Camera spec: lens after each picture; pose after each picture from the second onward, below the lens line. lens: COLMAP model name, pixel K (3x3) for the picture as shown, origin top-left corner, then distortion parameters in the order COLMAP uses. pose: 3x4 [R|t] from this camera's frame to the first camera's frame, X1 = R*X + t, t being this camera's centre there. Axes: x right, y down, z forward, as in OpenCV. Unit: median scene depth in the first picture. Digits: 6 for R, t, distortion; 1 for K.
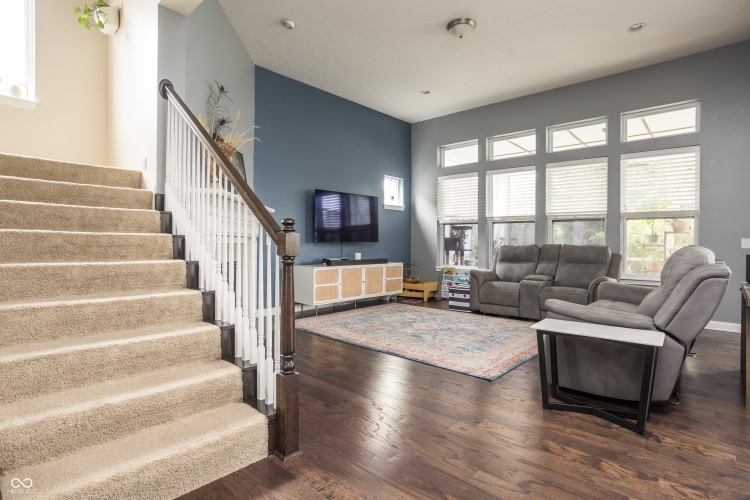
lens RADIAL K [[381.5, 0, 379.2], [0, 381.5, 248.0], [0, 0, 1]] dist [-0.055469, 0.035312]
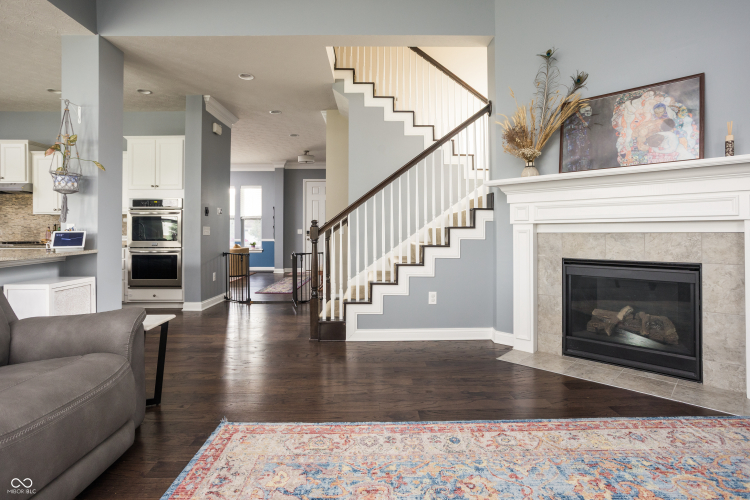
lens RADIAL K [[387.3, 0, 378.5], [0, 387.3, 229.3], [0, 0, 1]] dist [-0.020125, 0.001004]
pose [[-0.728073, -0.012297, -0.685389, 0.263392], [-0.013053, 0.999907, -0.004074, -0.007052], [0.685375, 0.005980, -0.728165, 0.780516]]
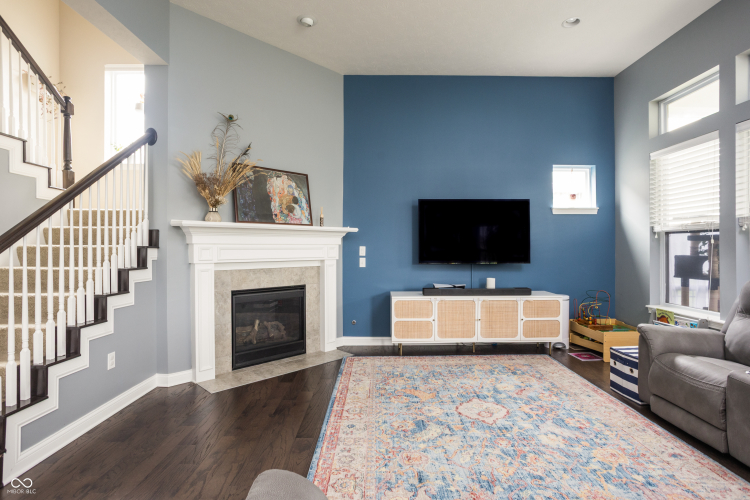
lens RADIAL K [[381.5, 0, 379.2], [0, 381.5, 248.0], [0, 0, 1]] dist [-0.055469, 0.035312]
pose [[0.679201, -0.006480, -0.733923, 0.339200], [-0.004894, 0.999899, -0.013358, -0.035011], [0.733936, 0.012664, 0.679101, 0.345568]]
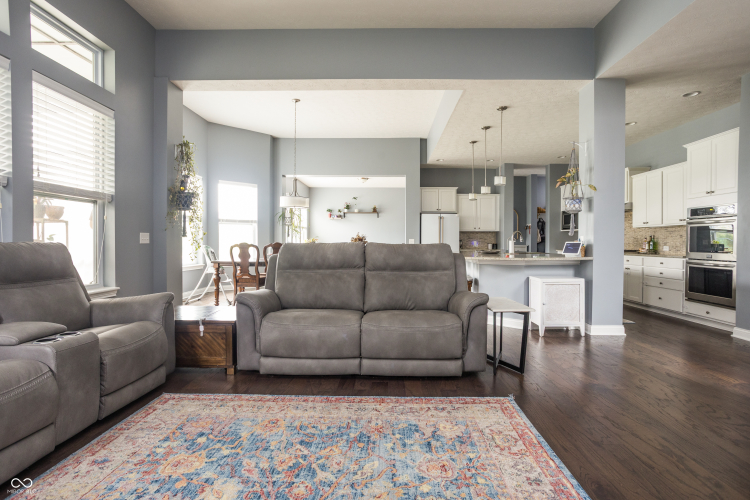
lens RADIAL K [[381.5, 0, 379.2], [0, 381.5, 248.0], [0, 0, 1]] dist [-0.055469, 0.035312]
pose [[-0.655716, -0.023079, 0.754655, -0.068752], [0.000910, 0.999508, 0.031357, -0.011600], [-0.755007, 0.021248, -0.655372, 0.813052]]
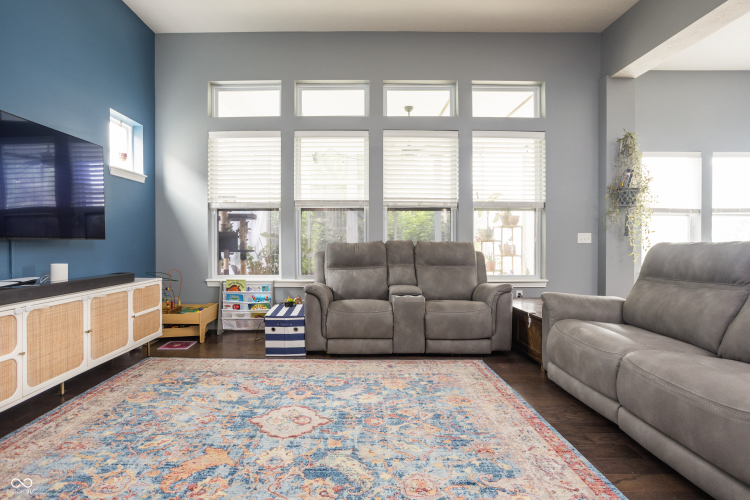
lens RADIAL K [[387.9, 0, 356.7], [0, 387.9, 245.6], [0, 0, 1]] dist [-0.056800, 0.039169]
pose [[0.745313, -0.016196, 0.666518, -0.092602], [0.015663, 0.999854, 0.006782, -0.005819], [-0.666531, 0.005385, 0.745458, 0.447659]]
